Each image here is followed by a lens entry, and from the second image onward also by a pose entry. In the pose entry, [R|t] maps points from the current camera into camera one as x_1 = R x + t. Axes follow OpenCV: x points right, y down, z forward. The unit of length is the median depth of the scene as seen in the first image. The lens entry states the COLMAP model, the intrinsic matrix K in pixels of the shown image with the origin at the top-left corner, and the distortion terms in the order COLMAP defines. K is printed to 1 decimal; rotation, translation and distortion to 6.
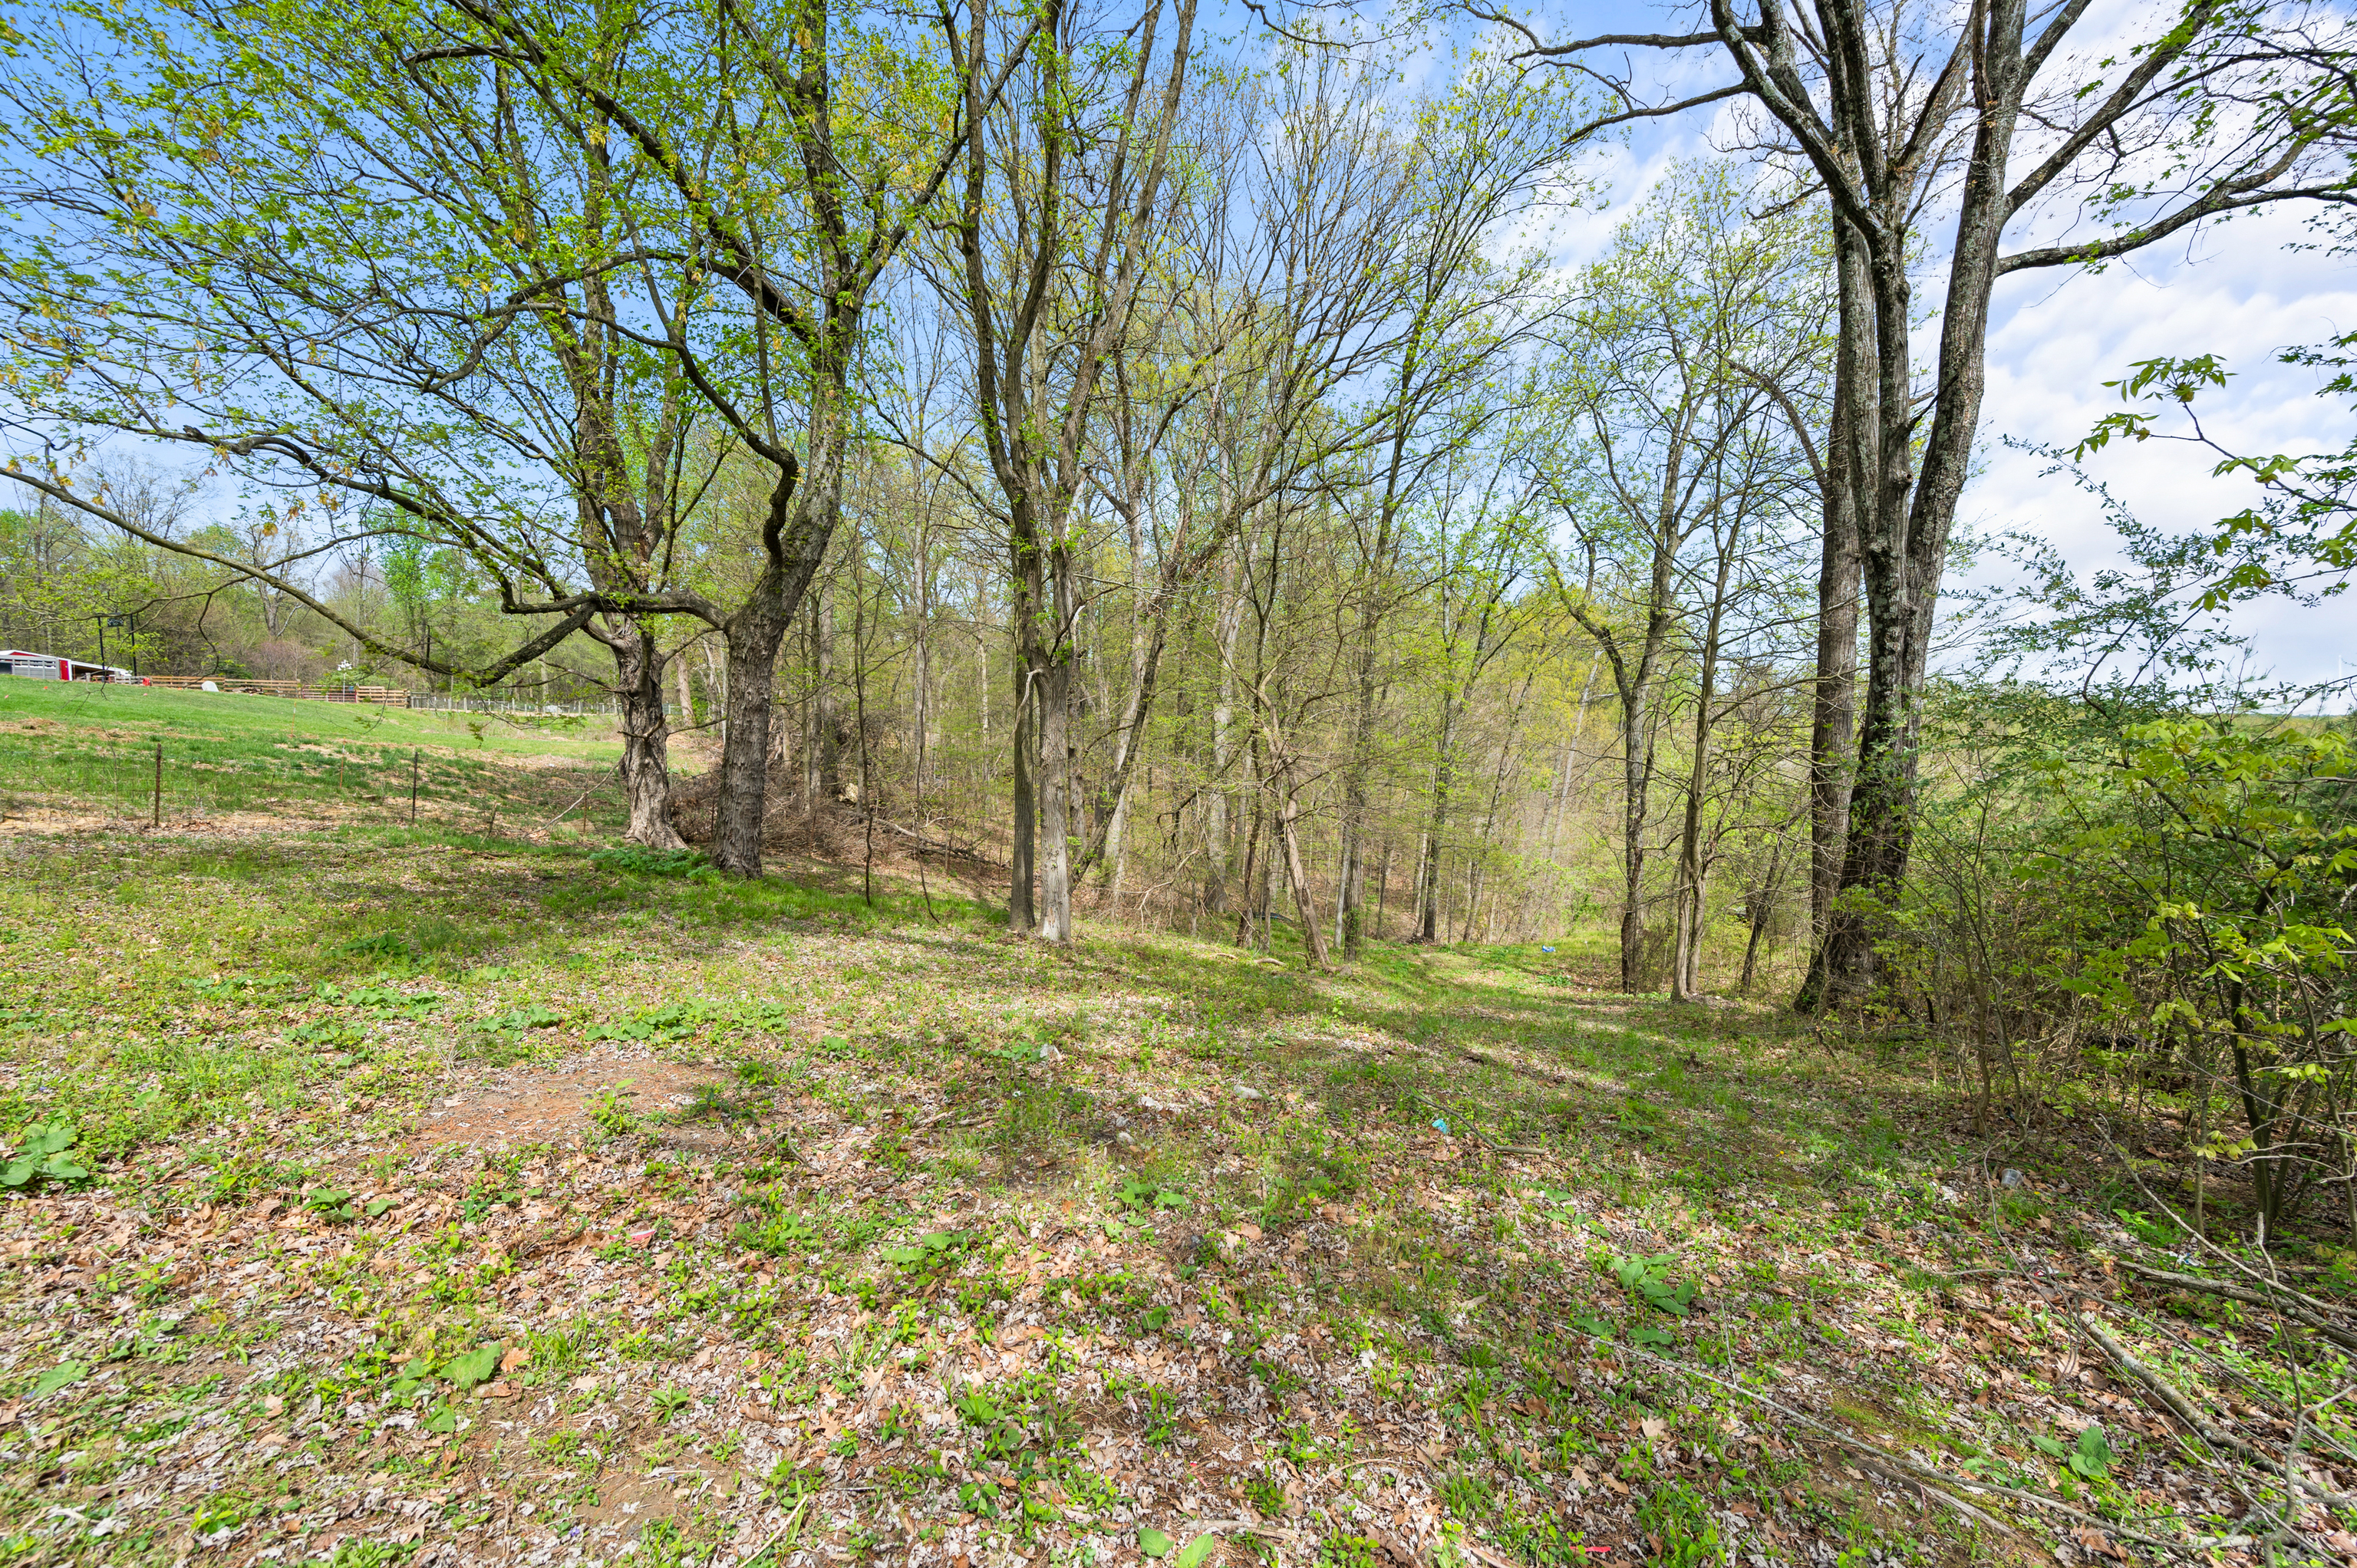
lens RADIAL K [[935.5, 0, 1174.9], [0, 935.5, 779.8], [0, 0, 1]] dist [0.000936, -0.000165]
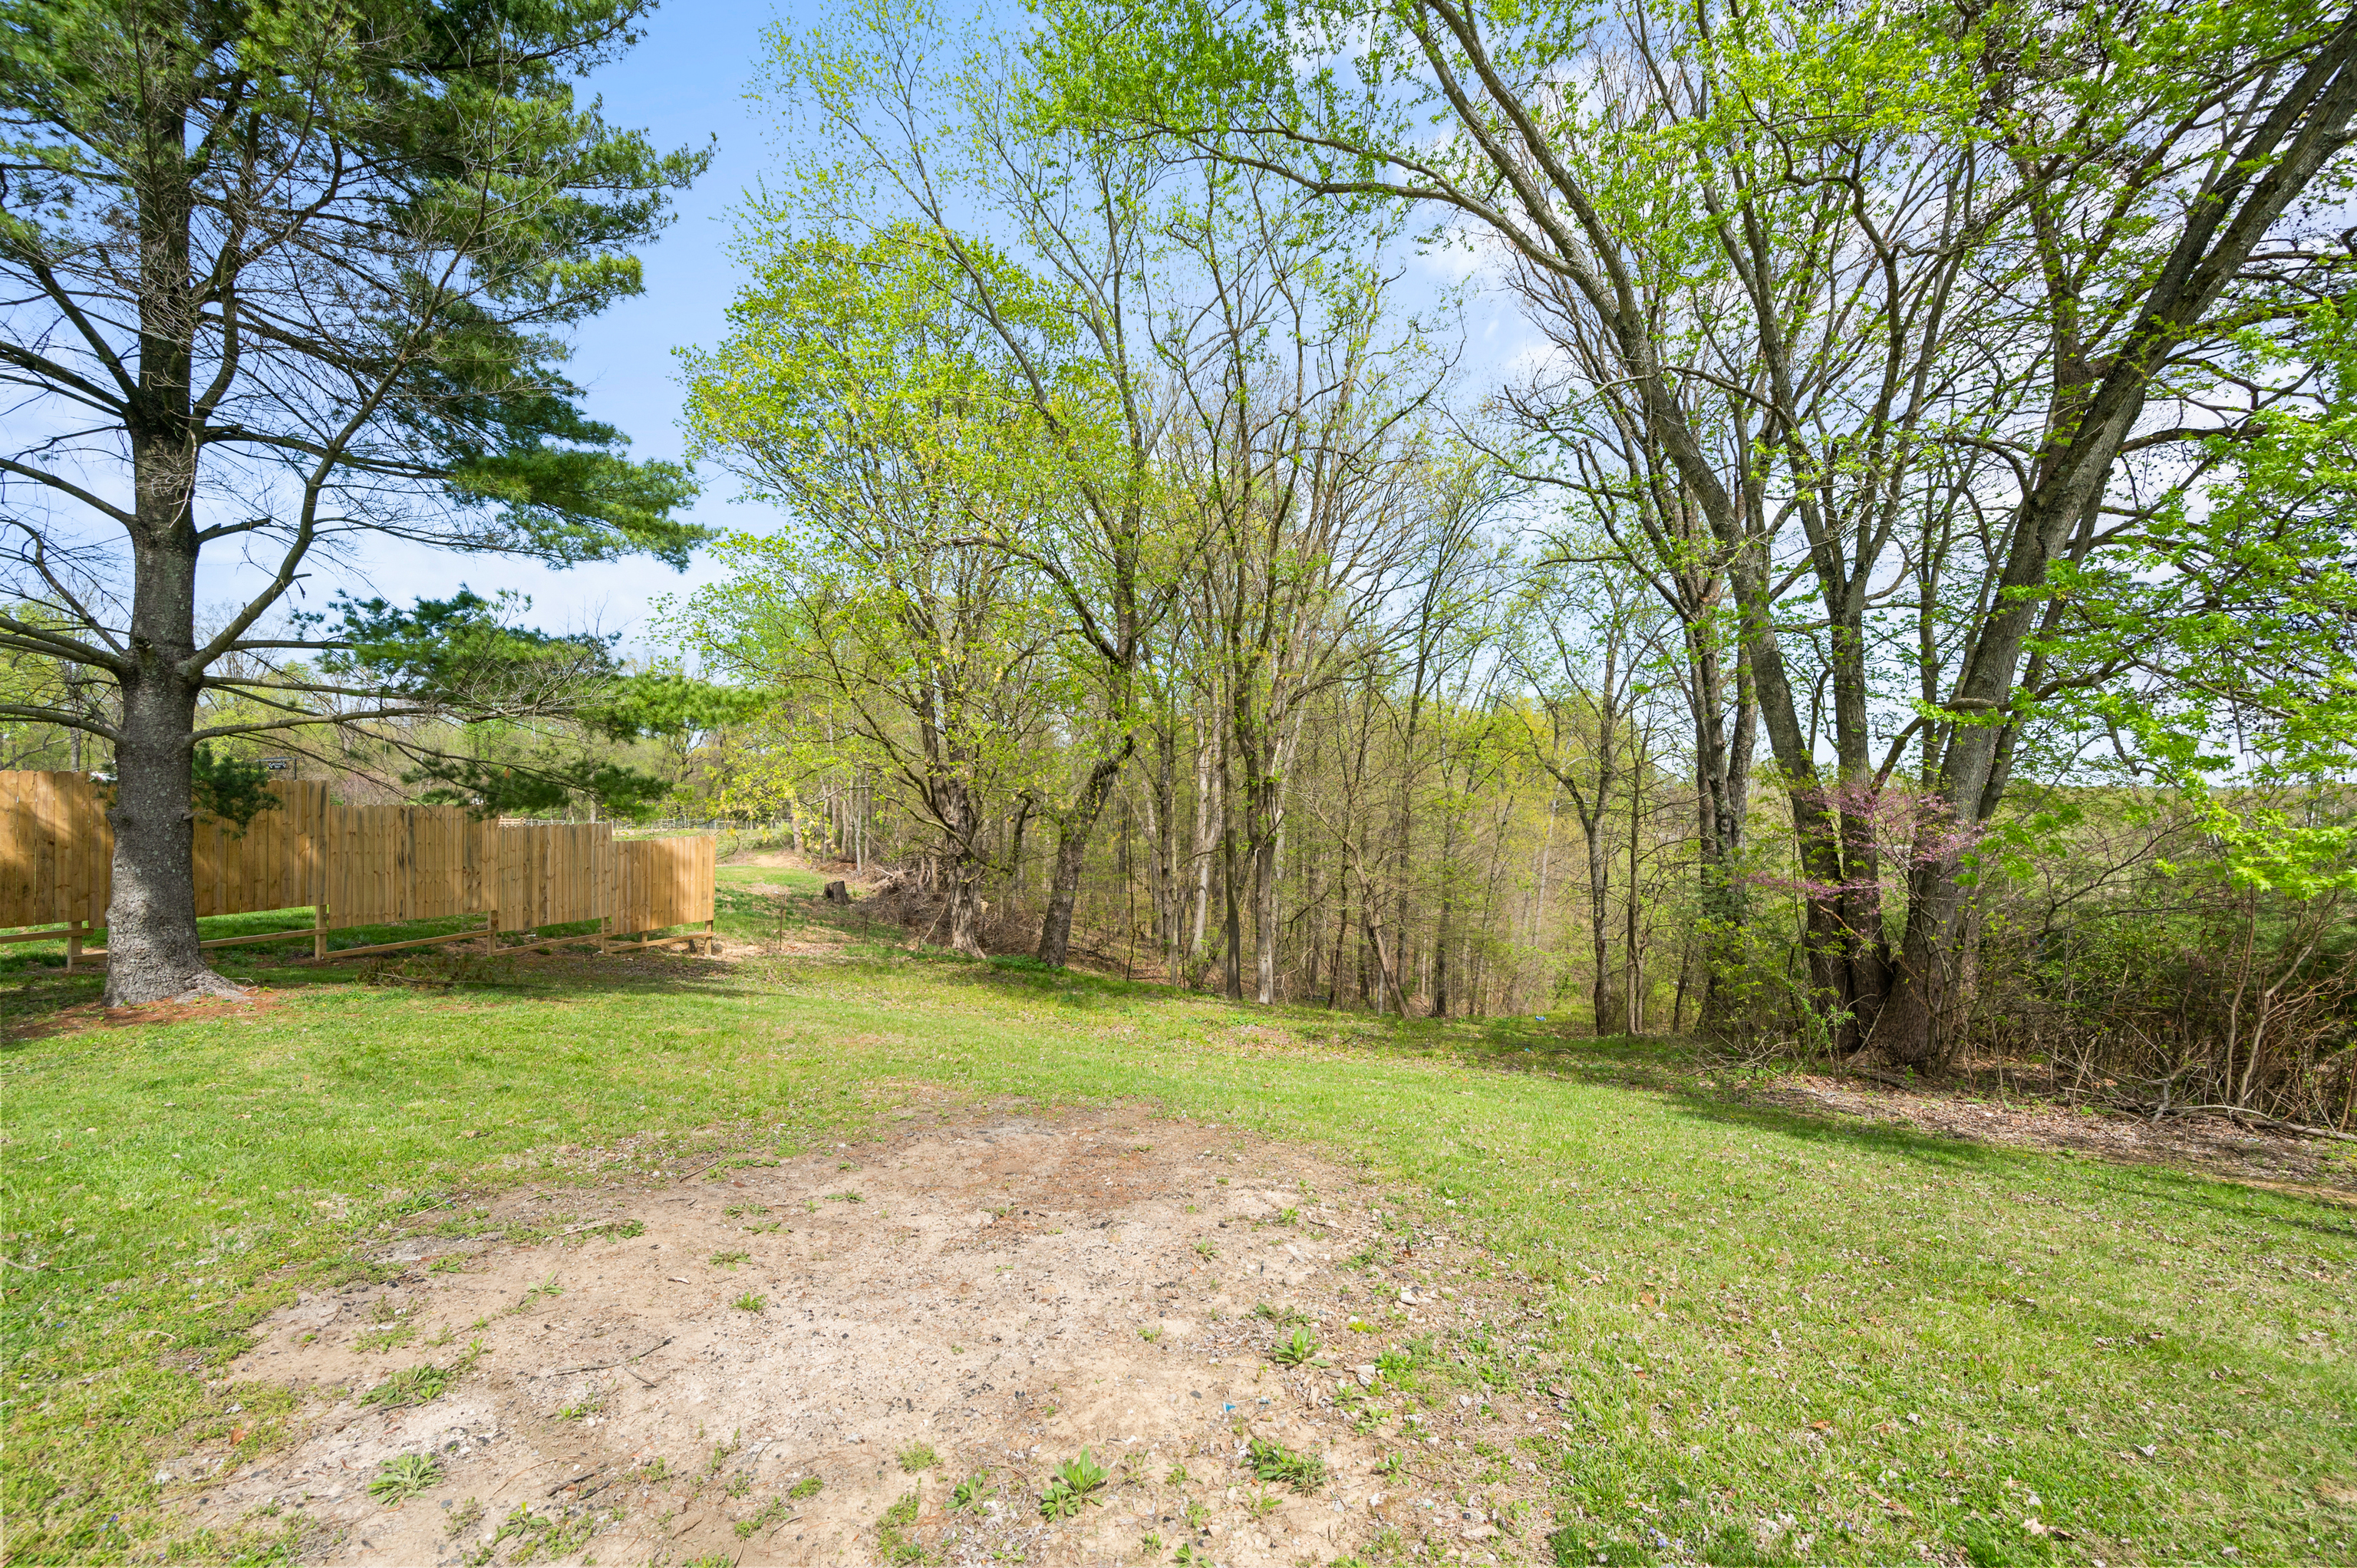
lens RADIAL K [[935.5, 0, 1174.9], [0, 935.5, 779.8], [0, 0, 1]] dist [0.000936, -0.000165]
pose [[0.999426, -0.018613, 0.028304, -0.192500], [0.021217, 0.995283, -0.094662, -0.046784], [-0.026409, 0.095208, 0.995107, -0.426999]]
